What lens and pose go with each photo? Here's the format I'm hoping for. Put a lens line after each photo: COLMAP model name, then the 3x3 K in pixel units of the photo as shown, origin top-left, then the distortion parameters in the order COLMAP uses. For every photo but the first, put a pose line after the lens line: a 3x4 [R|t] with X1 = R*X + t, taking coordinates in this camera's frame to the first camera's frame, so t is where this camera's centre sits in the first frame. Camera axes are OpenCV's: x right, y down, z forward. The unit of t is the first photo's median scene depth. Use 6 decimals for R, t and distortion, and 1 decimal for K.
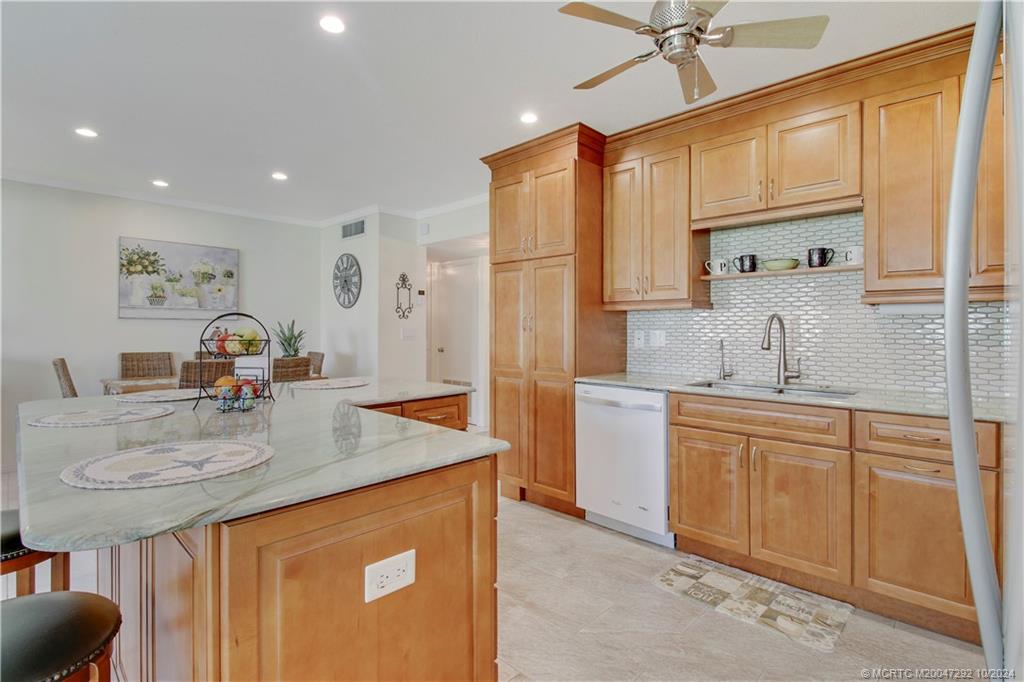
lens RADIAL K [[502.2, 0, 513.4], [0, 502.2, 327.0], [0, 0, 1]] dist [-0.002789, -0.001233]
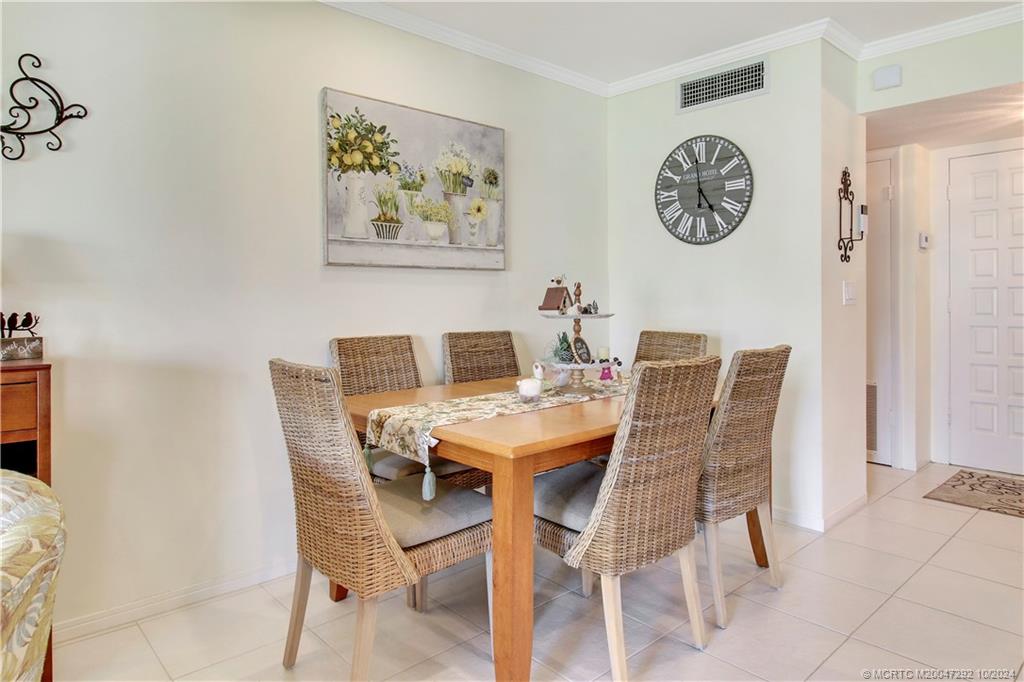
lens RADIAL K [[620.6, 0, 513.3], [0, 620.6, 299.4], [0, 0, 1]] dist [0.003141, -0.000126]
pose [[0.998419, -0.010871, -0.055152, -0.554951], [0.011510, 0.999870, 0.011290, 0.010220], [0.055022, -0.011907, 0.998414, 0.411930]]
